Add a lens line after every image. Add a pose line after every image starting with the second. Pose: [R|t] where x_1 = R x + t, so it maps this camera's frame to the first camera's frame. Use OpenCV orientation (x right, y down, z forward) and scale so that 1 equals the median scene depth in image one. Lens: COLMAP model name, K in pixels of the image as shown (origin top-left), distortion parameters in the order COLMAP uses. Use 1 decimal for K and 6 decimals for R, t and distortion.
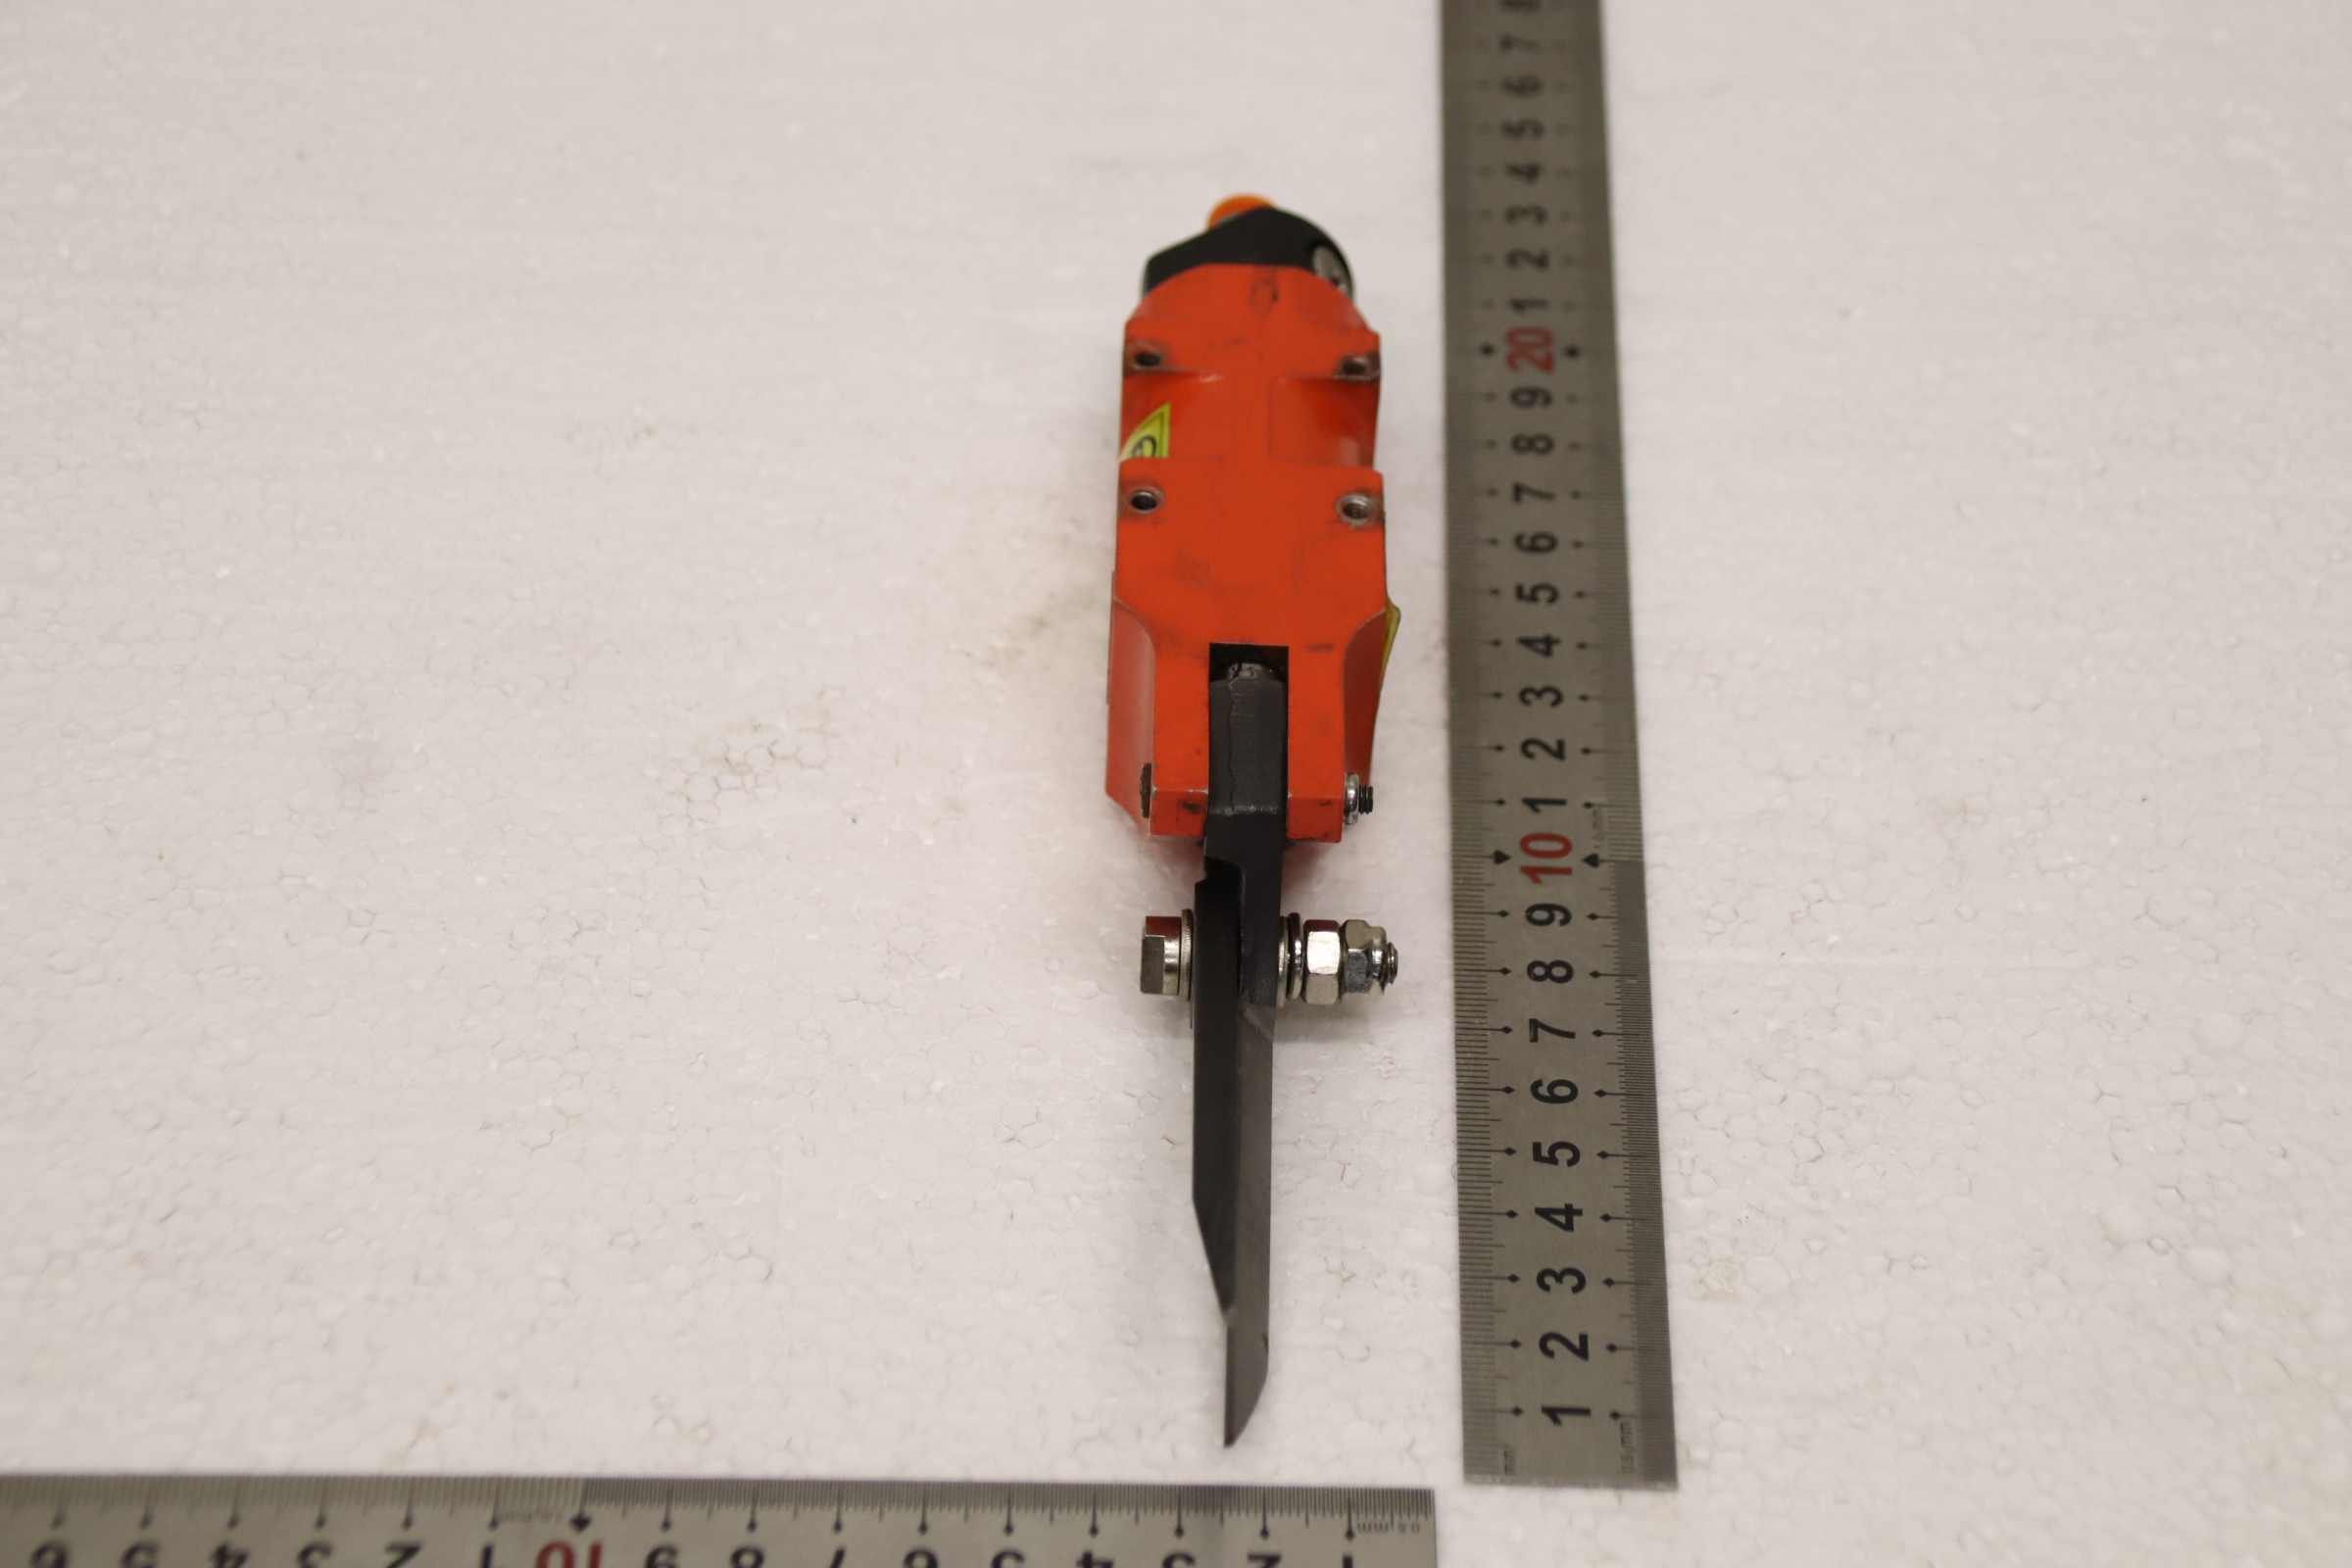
lens RADIAL K [[5403.9, 0, 1178.3], [0, 5403.9, 787.7], [0, 0, 1]] dist [-0.031450, 0.000000]
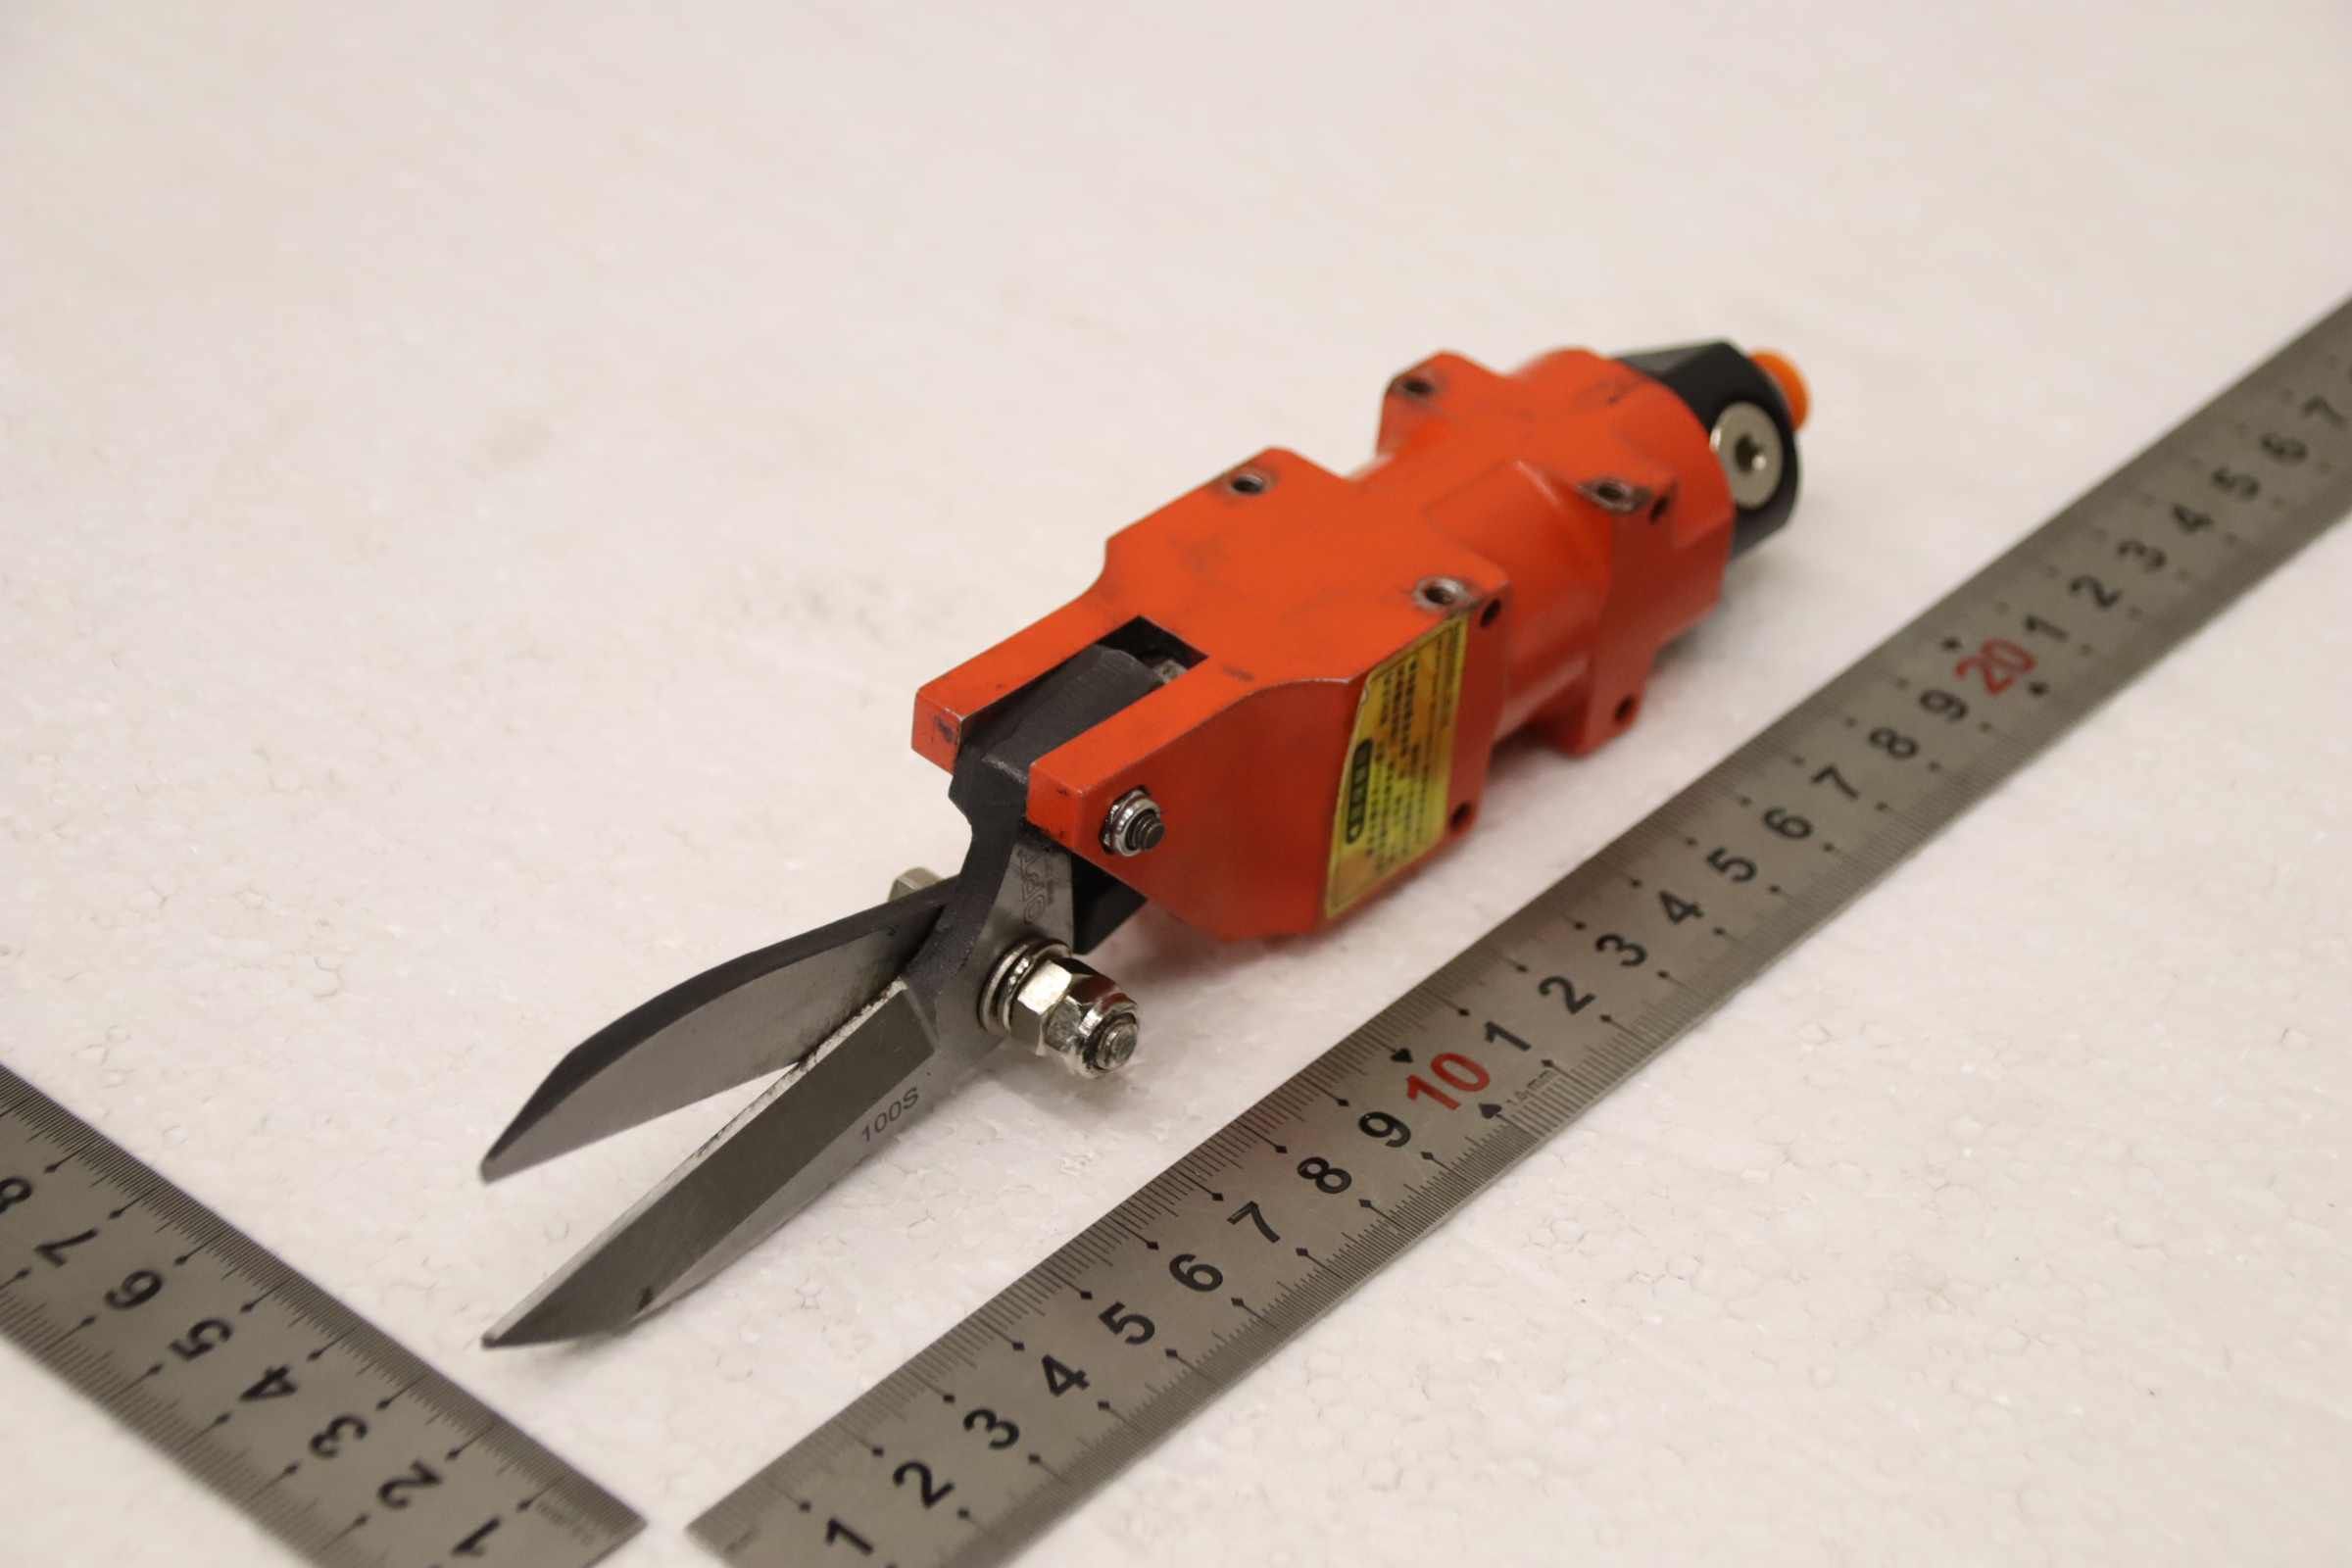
lens RADIAL K [[5645.4, 0, 1177.7], [0, 5645.4, 781.5], [0, 0, 1]] dist [0.119338, 0.000000]
pose [[0.743717, 0.407517, -0.529920, 0.454839], [-0.485243, 0.874337, -0.008636, 0.000494], [0.459809, 0.263563, 0.848004, 0.246811]]
